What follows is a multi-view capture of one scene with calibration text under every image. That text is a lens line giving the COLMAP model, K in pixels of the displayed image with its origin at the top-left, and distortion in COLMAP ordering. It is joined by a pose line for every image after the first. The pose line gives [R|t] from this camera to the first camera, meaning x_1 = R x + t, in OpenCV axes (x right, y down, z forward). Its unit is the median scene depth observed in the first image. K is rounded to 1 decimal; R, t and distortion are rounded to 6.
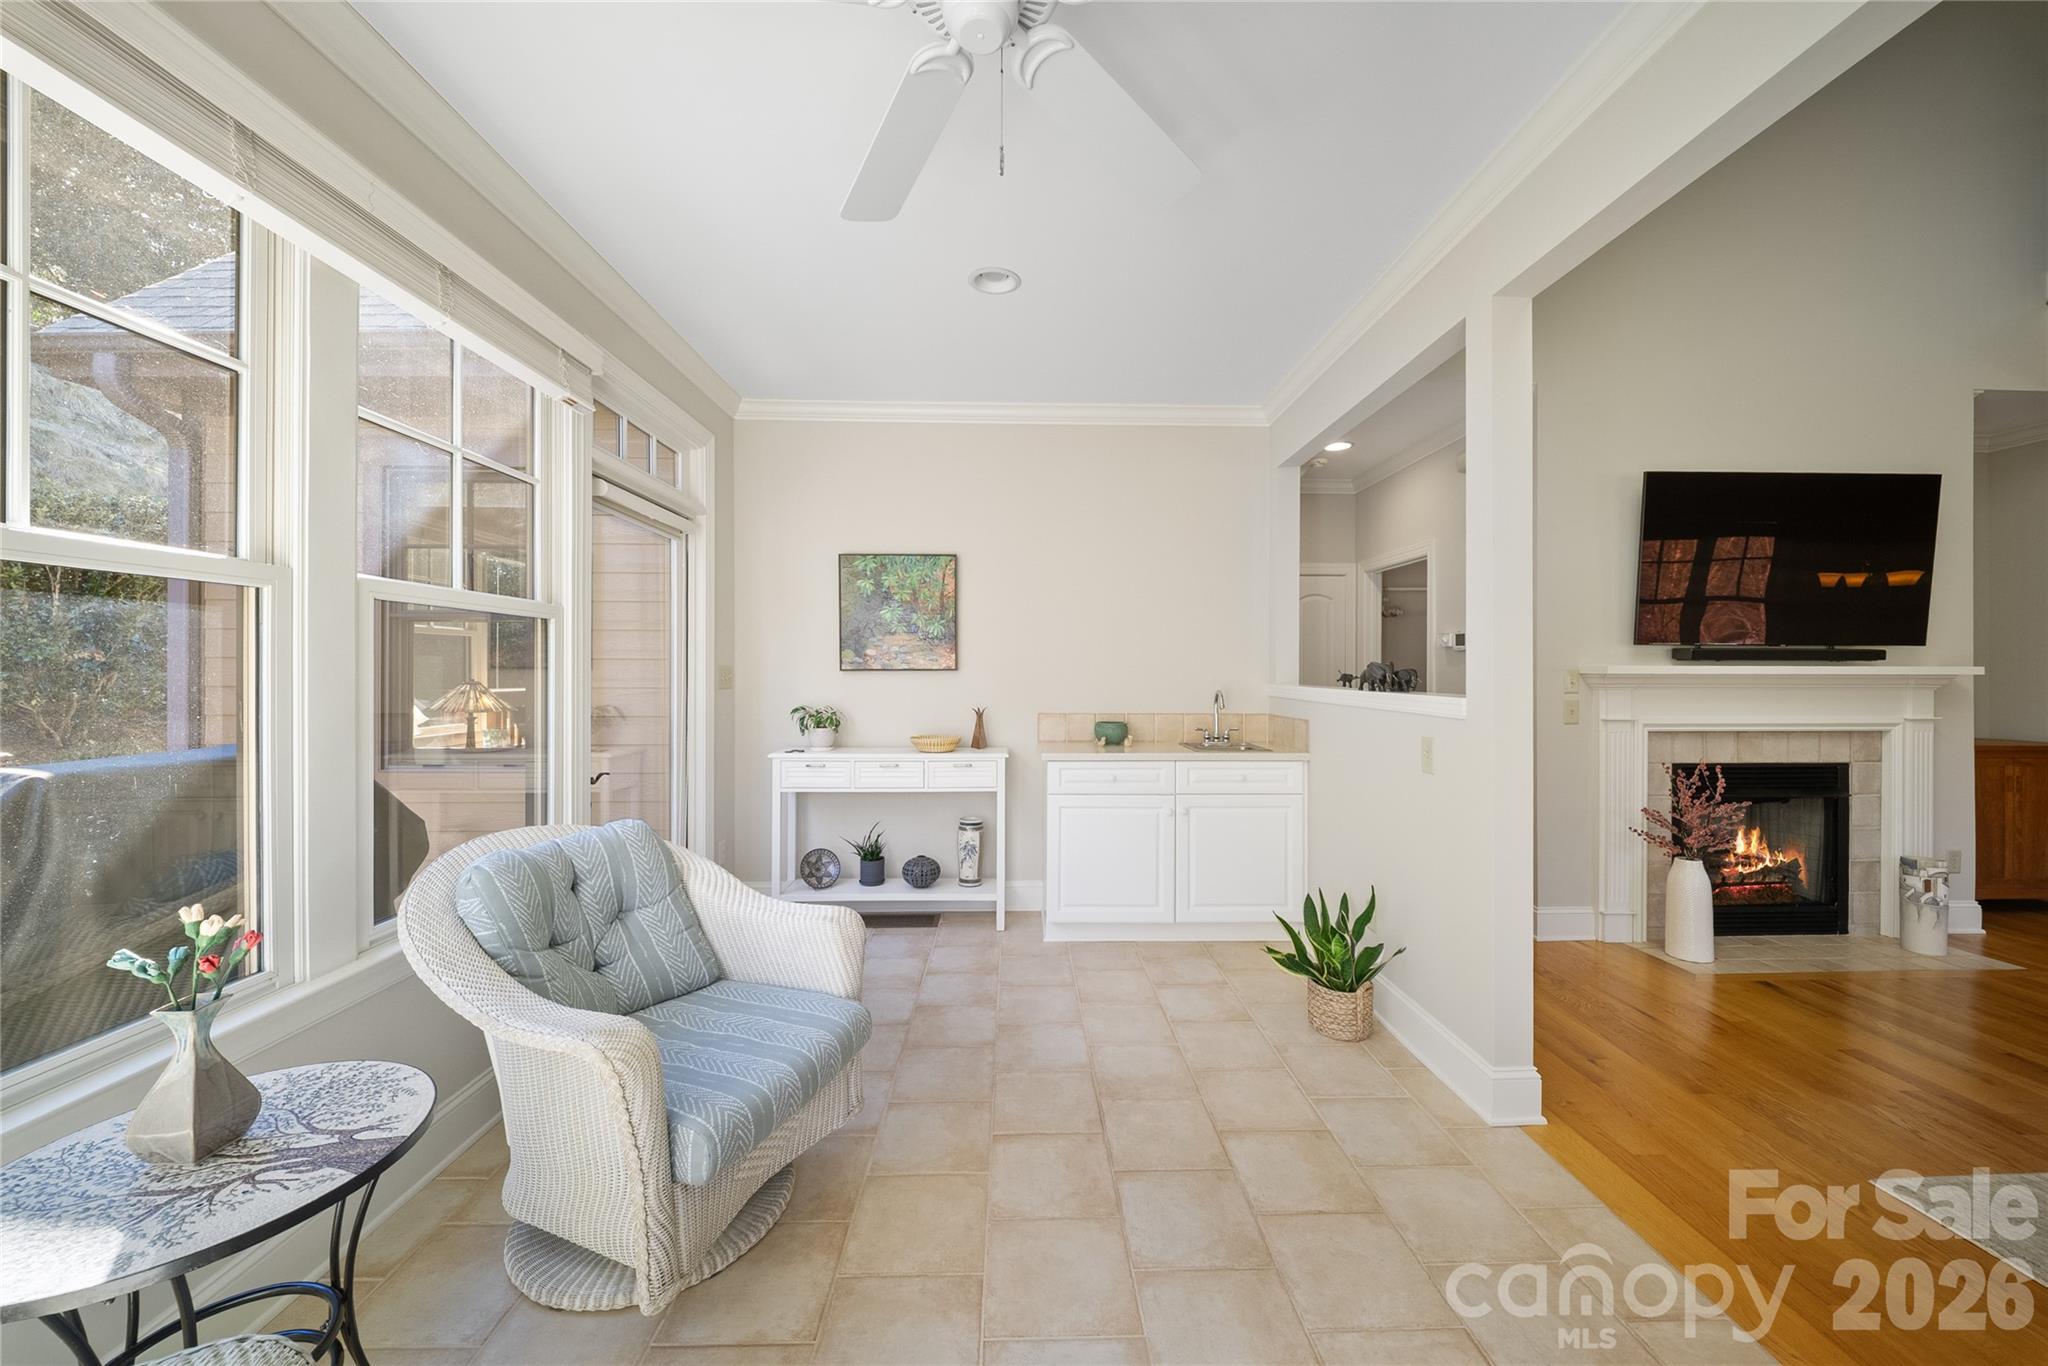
lens RADIAL K [[731.1, 0, 1024.7], [0, 731.1, 677.2], [0, 0, 1]] dist [-0.012812, -0.000410]
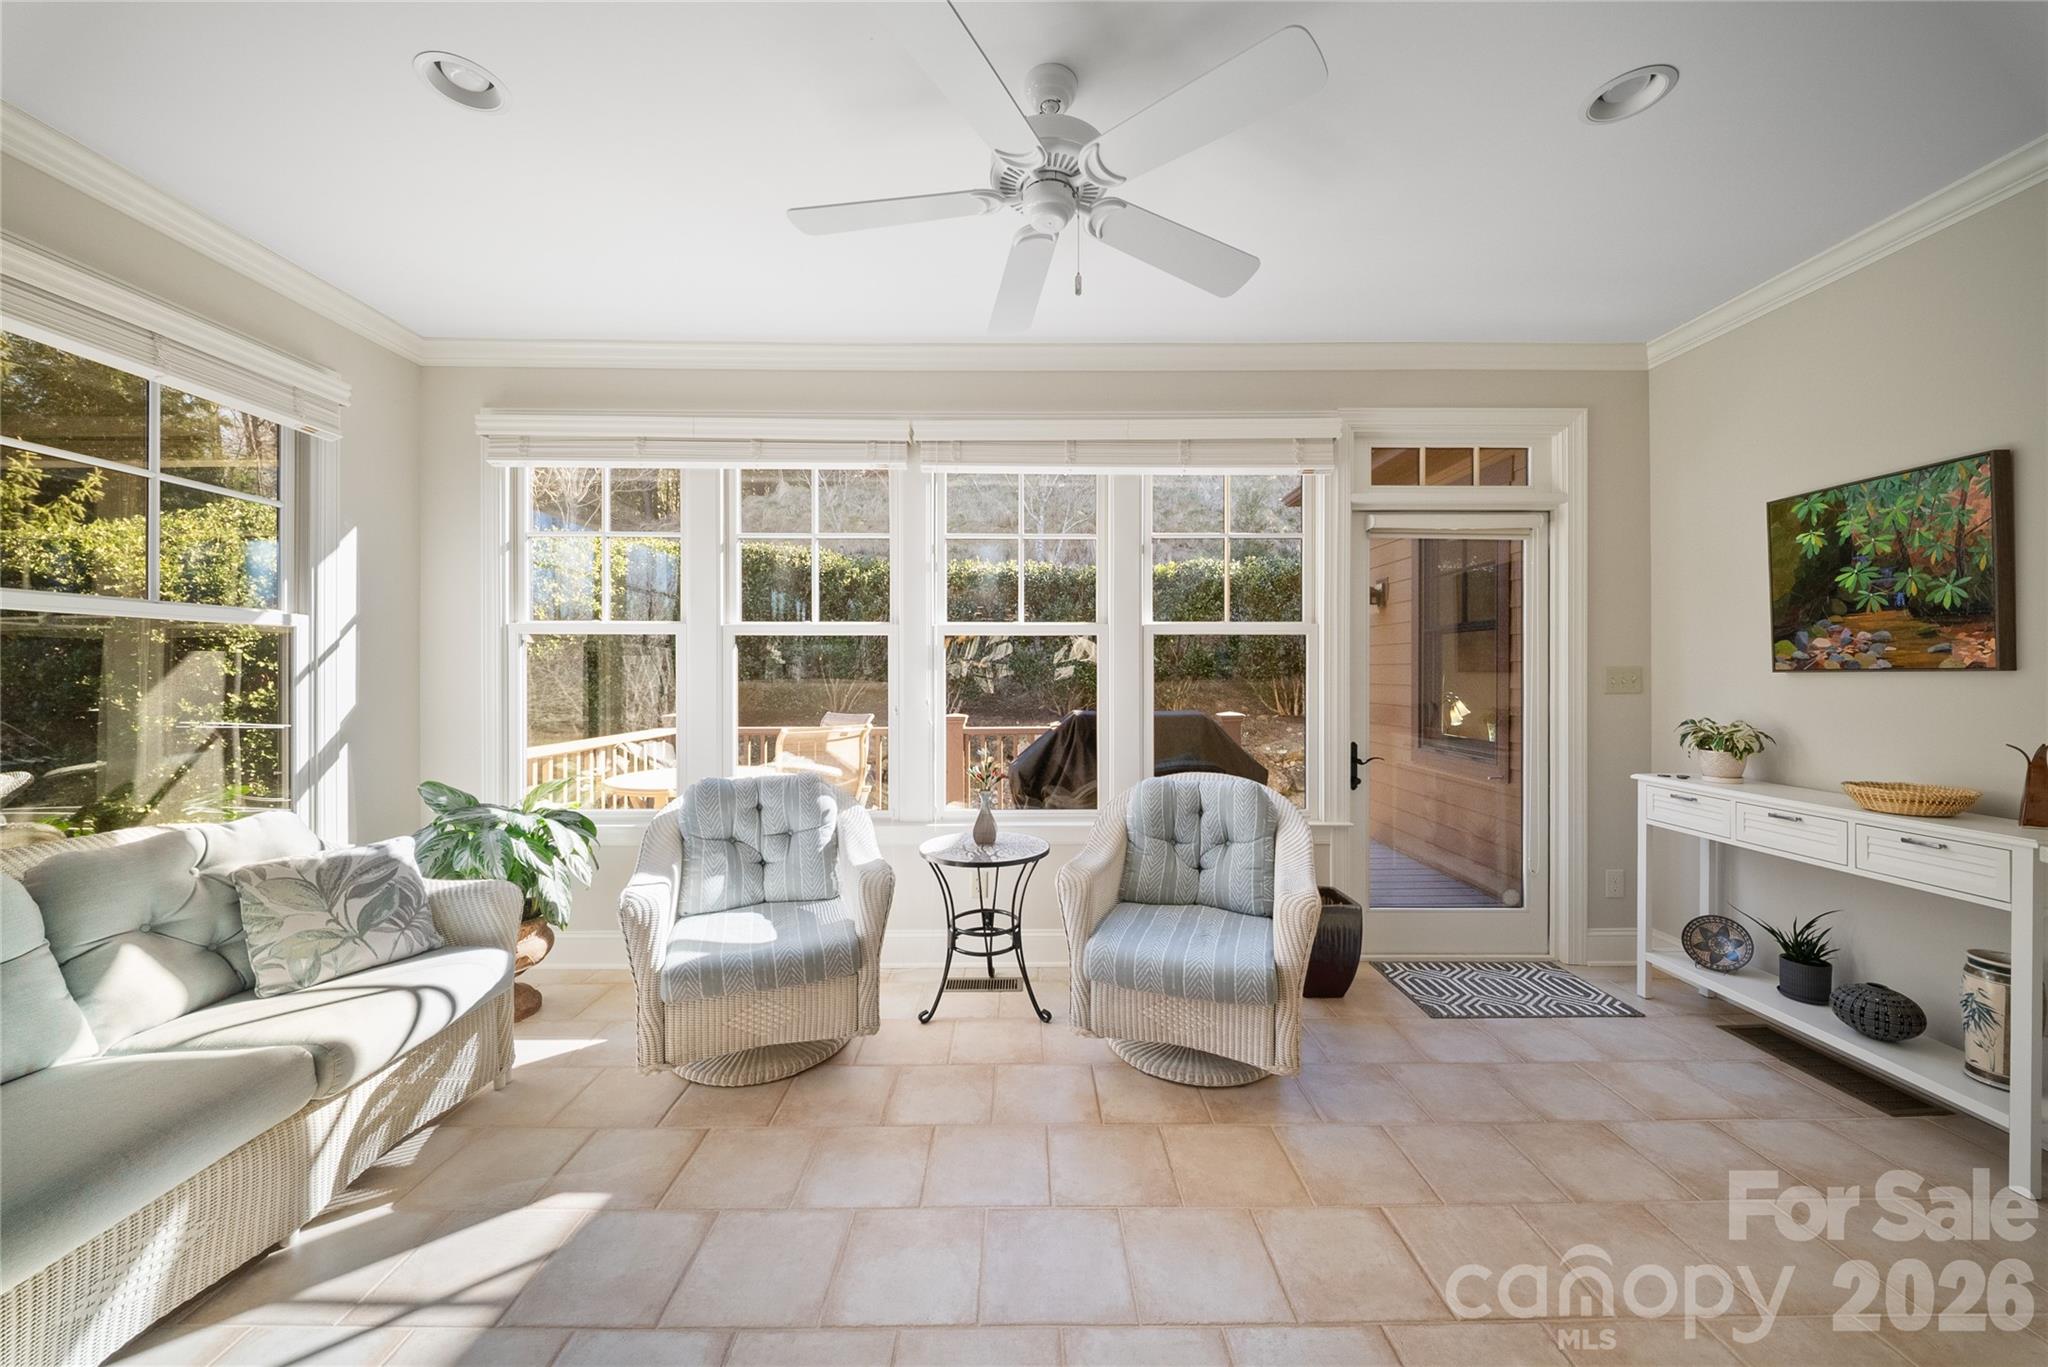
lens RADIAL K [[731.1, 0, 1028.7], [0, 731.1, 670.8], [0, 0, 1]] dist [-0.012812, -0.000410]
pose [[-0.010753, -0.007382, -0.999915, 0.436728], [-0.005955, 0.999955, -0.007318, -0.000142], [0.999924, 0.005876, -0.010796, 0.308544]]
